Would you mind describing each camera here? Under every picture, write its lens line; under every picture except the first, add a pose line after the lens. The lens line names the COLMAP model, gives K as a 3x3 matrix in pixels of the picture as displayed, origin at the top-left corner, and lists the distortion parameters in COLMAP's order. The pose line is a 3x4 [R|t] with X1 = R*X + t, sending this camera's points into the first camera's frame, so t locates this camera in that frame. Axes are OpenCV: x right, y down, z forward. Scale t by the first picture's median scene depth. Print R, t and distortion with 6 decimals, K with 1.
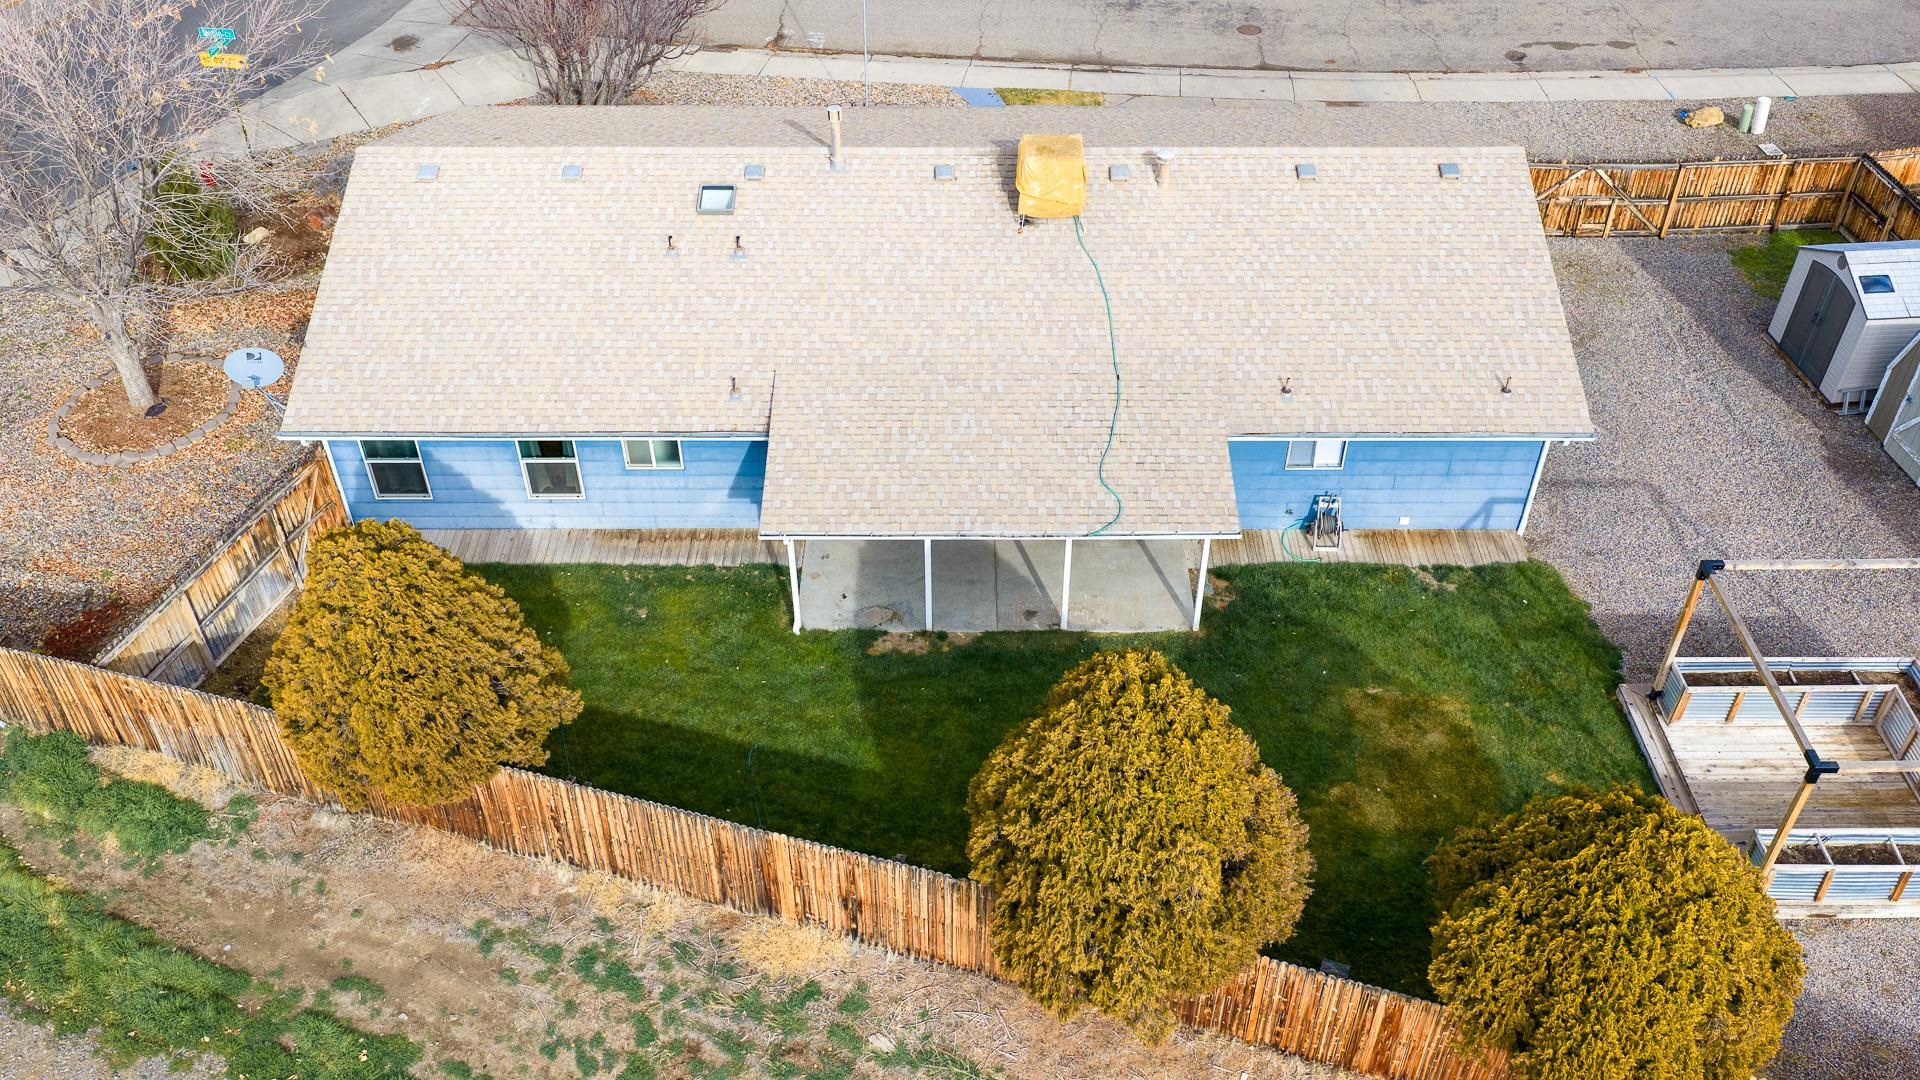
lens RADIAL K [[1588.9, 0, 965.0], [0, 1588.9, 541.6], [0, 0, 1]] dist [0.016869, -0.043489]
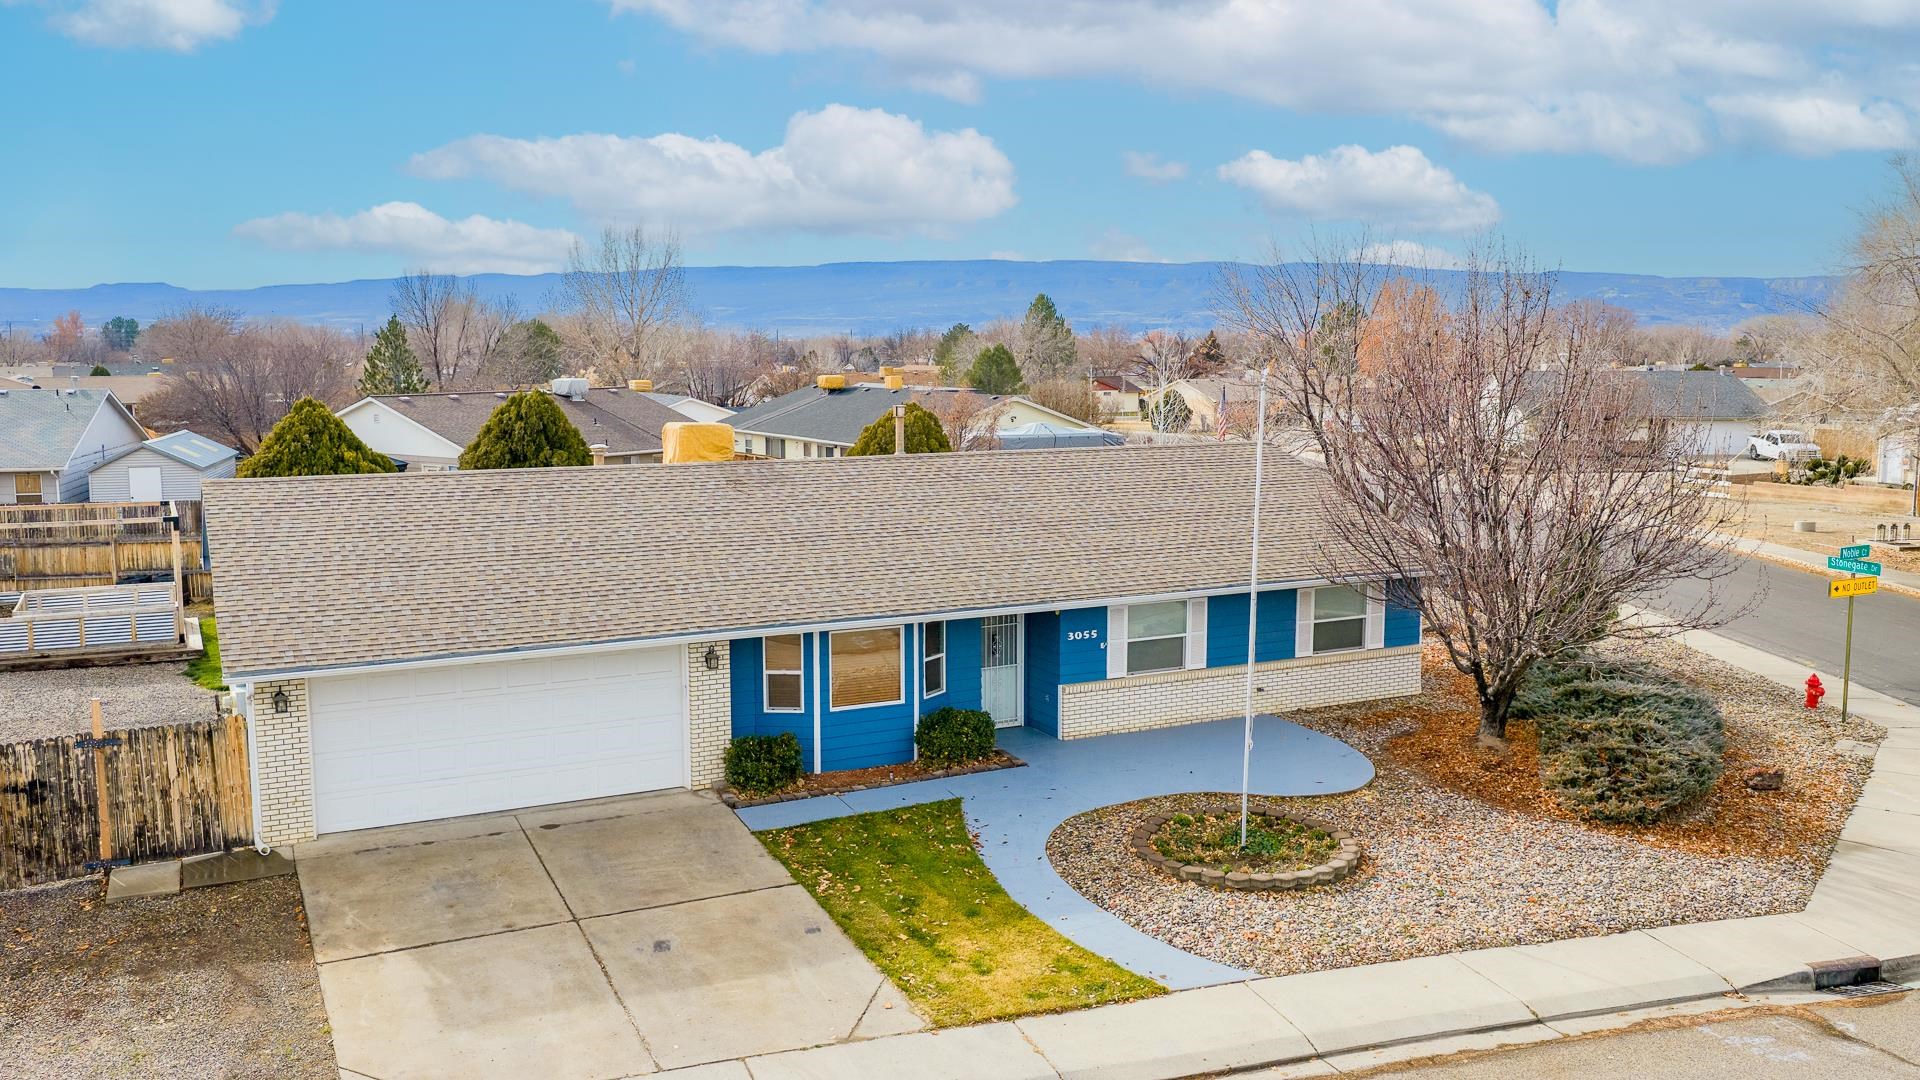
lens RADIAL K [[1584.4, 0, 965.1], [0, 1584.4, 542.2], [0, 0, 1]] dist [0.028118, -0.055958]
pose [[-0.891655, 0.060922, -0.448599, 0.440878], [-0.291345, 0.681224, 0.671604, -1.117956], [0.346512, 0.729535, -0.589667, 2.011833]]
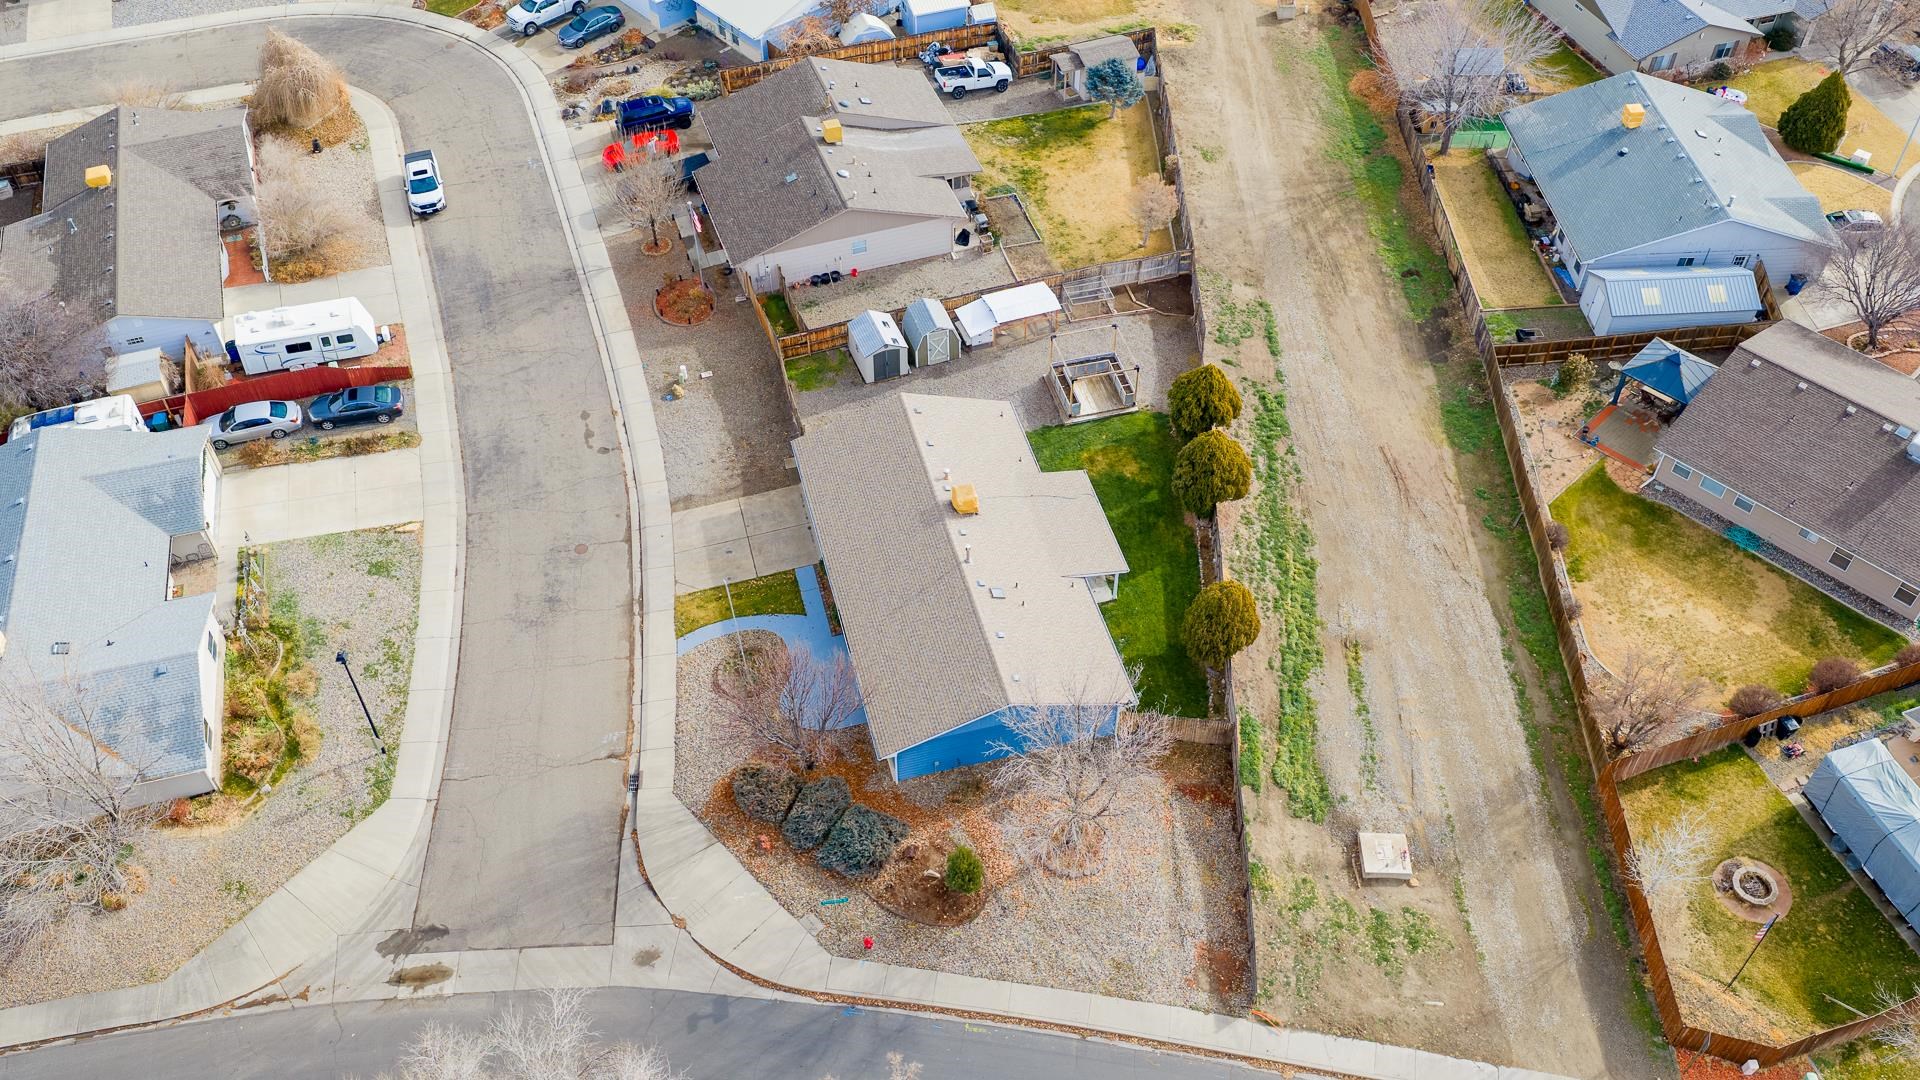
lens RADIAL K [[1584.4, 0, 965.1], [0, 1584.4, 542.2], [0, 0, 1]] dist [0.028118, -0.055958]
pose [[-0.257817, -0.704678, 0.661028, -2.121900], [0.625230, 0.399923, 0.670186, -2.383692], [-0.736626, 0.586080, 0.337479, 0.115746]]
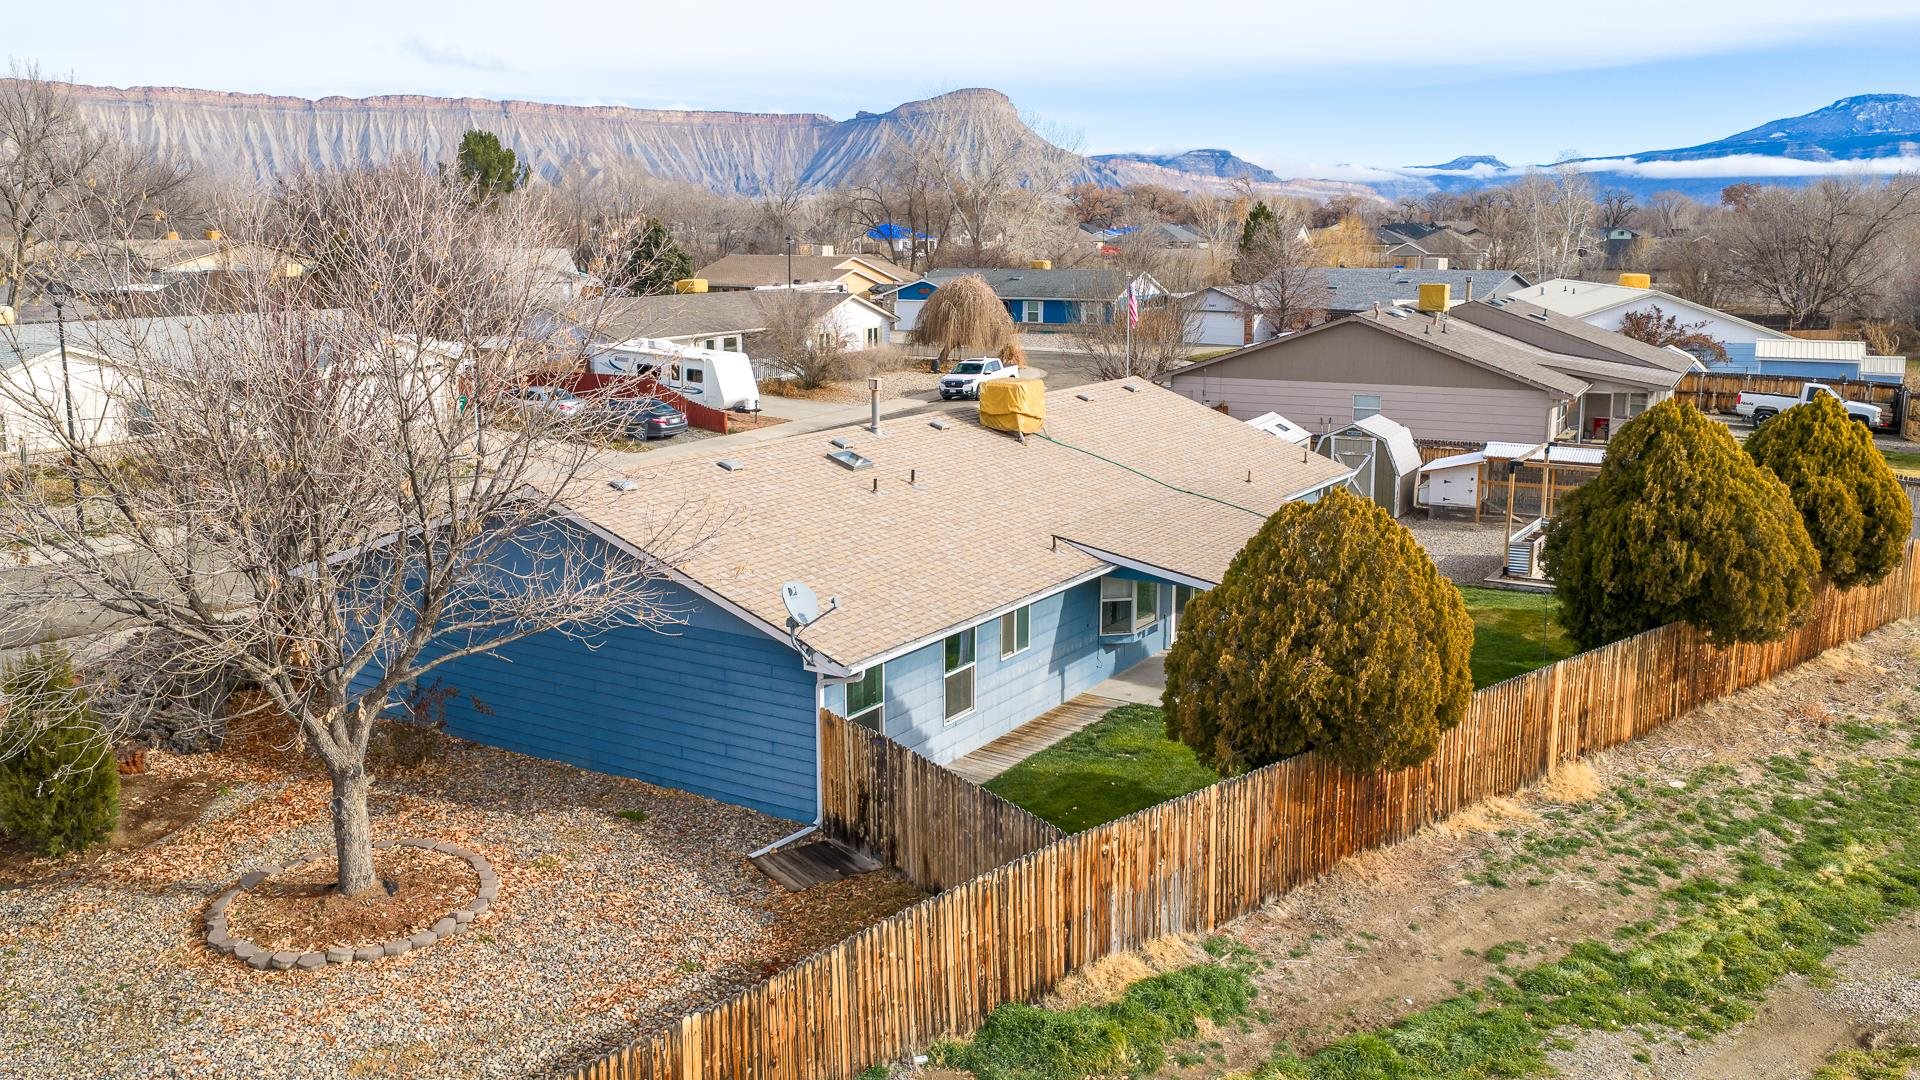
lens RADIAL K [[1584.4, 0, 965.1], [0, 1584.4, 542.2], [0, 0, 1]] dist [0.028118, -0.055958]
pose [[0.526047, -0.162601, 0.834767, -1.149461], [0.547880, 0.815524, -0.186407, 0.072258], [-0.650463, 0.555411, 0.518090, 0.516192]]
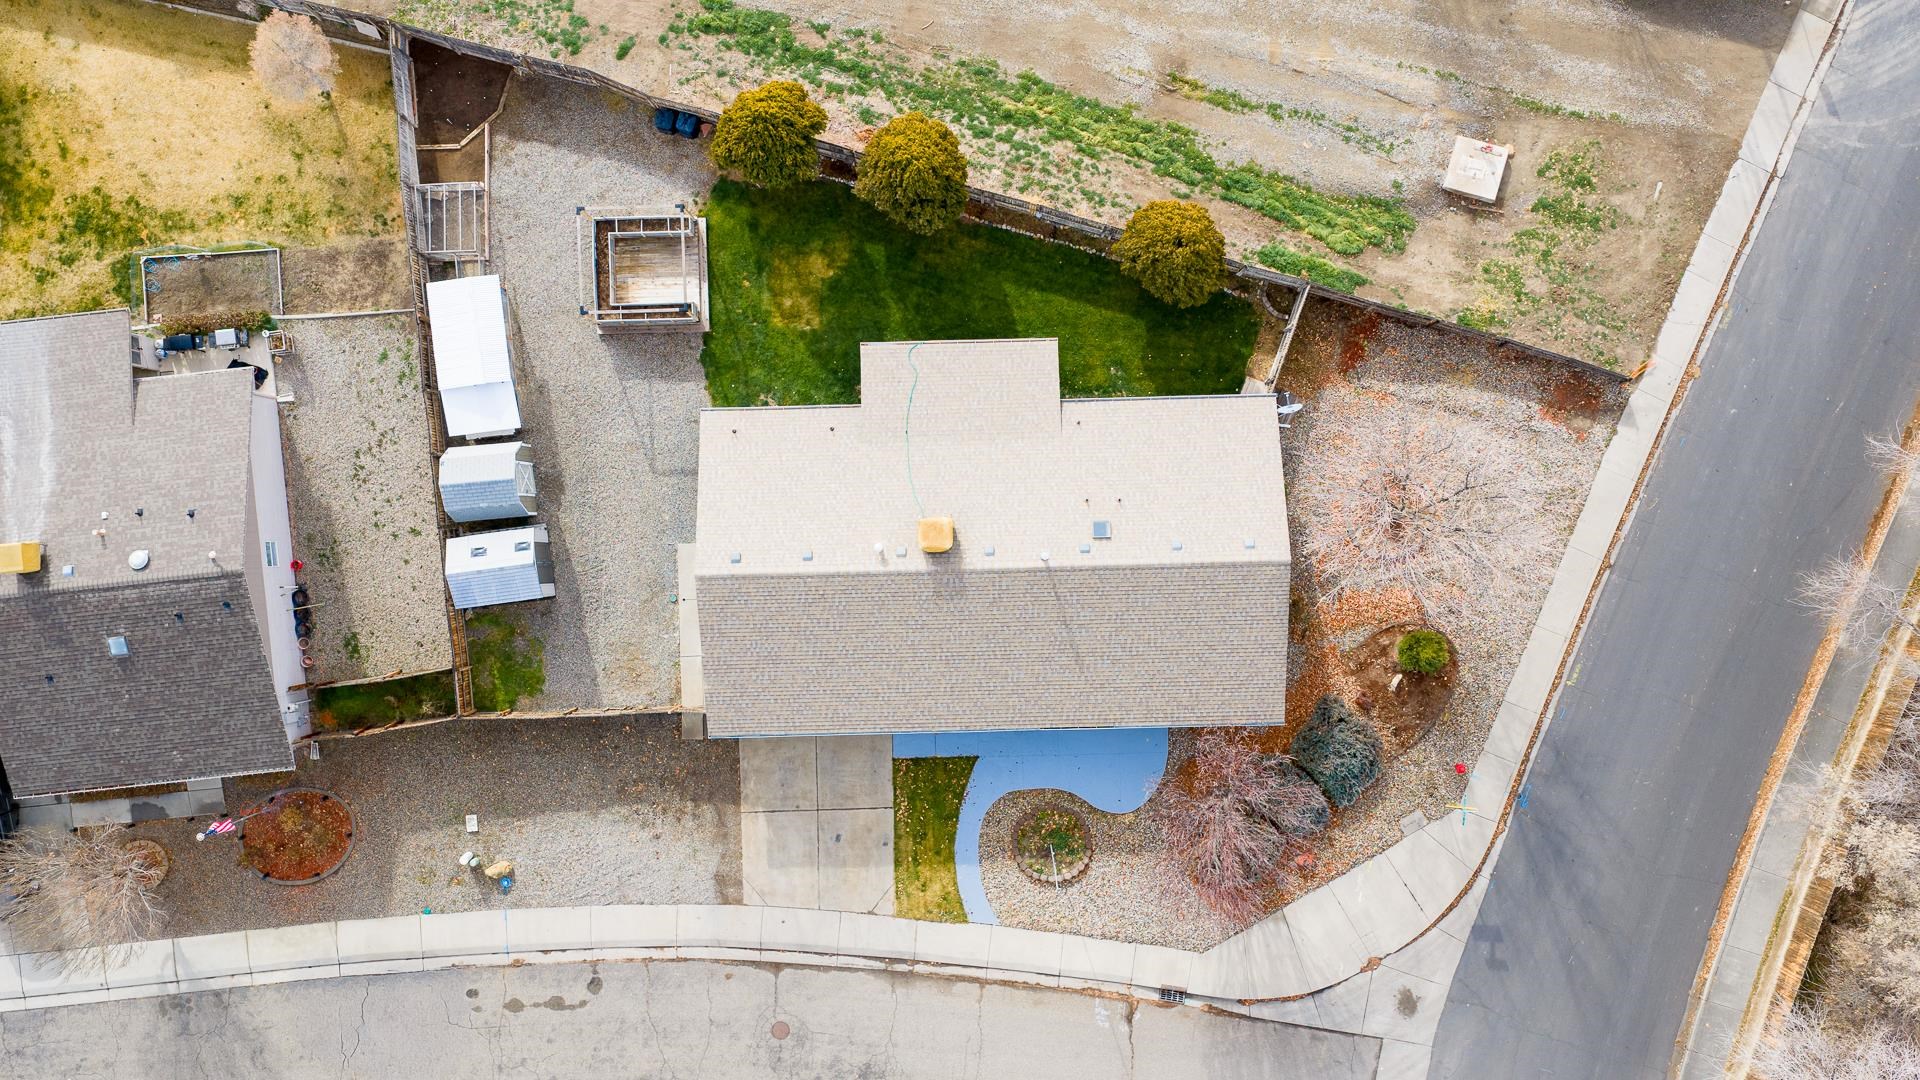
lens RADIAL K [[1584.4, 0, 965.1], [0, 1584.4, 542.2], [0, 0, 1]] dist [0.028118, -0.055958]
pose [[-0.999584, 0.027285, 0.009323, -0.001644], [-0.010444, -0.643988, 0.764964, -2.044859], [0.026876, 0.764549, 0.644005, -0.332421]]
